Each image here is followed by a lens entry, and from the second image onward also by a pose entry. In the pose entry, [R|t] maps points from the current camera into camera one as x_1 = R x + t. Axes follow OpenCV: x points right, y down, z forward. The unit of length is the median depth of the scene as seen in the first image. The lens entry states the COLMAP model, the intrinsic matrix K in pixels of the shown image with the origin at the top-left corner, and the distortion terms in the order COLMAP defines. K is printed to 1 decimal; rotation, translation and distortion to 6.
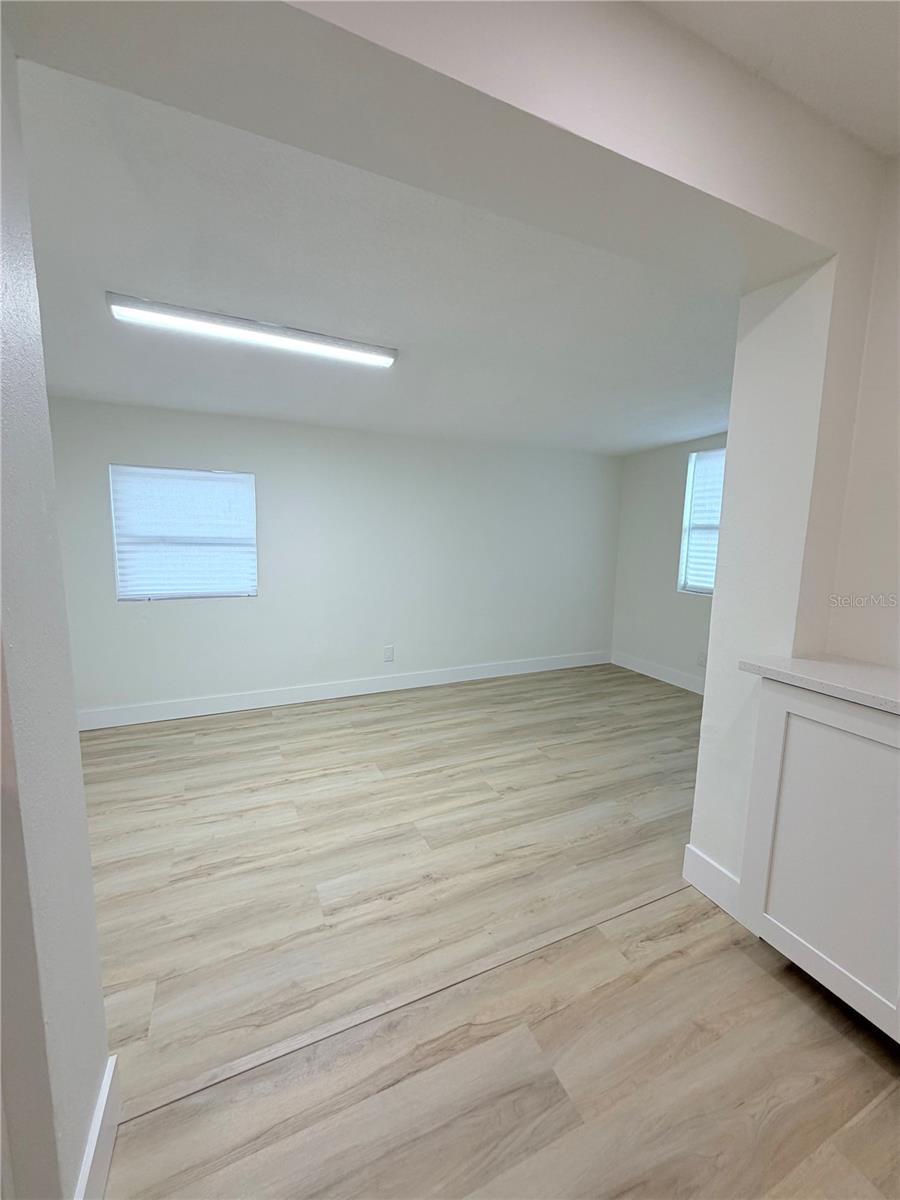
lens RADIAL K [[484.8, 0, 450.0], [0, 484.8, 600.0], [0, 0, 1]] dist [-0.000409, -0.000032]
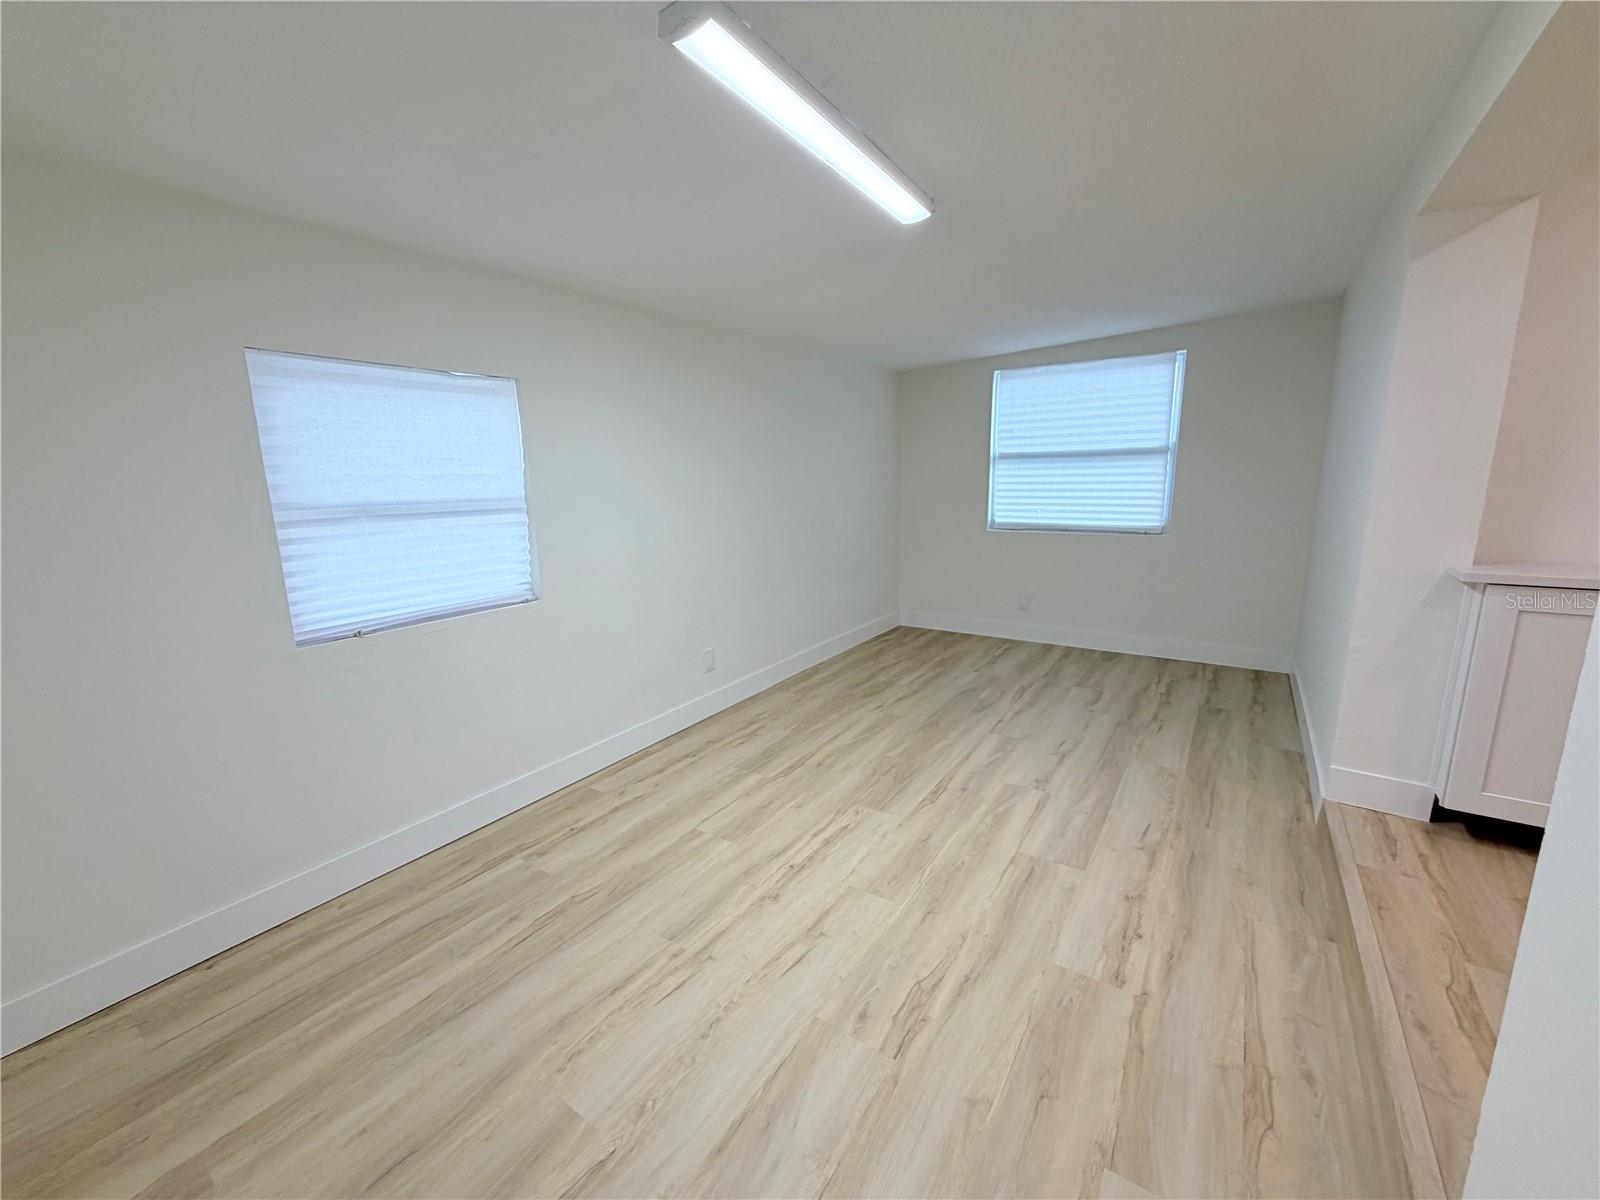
lens RADIAL K [[646.4, 0, 797.0], [0, 646.4, 604.8], [0, 0, 1]] dist [-0.000409, -0.000032]
pose [[0.856244, -0.142845, 0.496428, -0.558967], [0.111760, 0.989472, 0.091953, -0.040723], [-0.504337, -0.023253, 0.863194, 0.206347]]
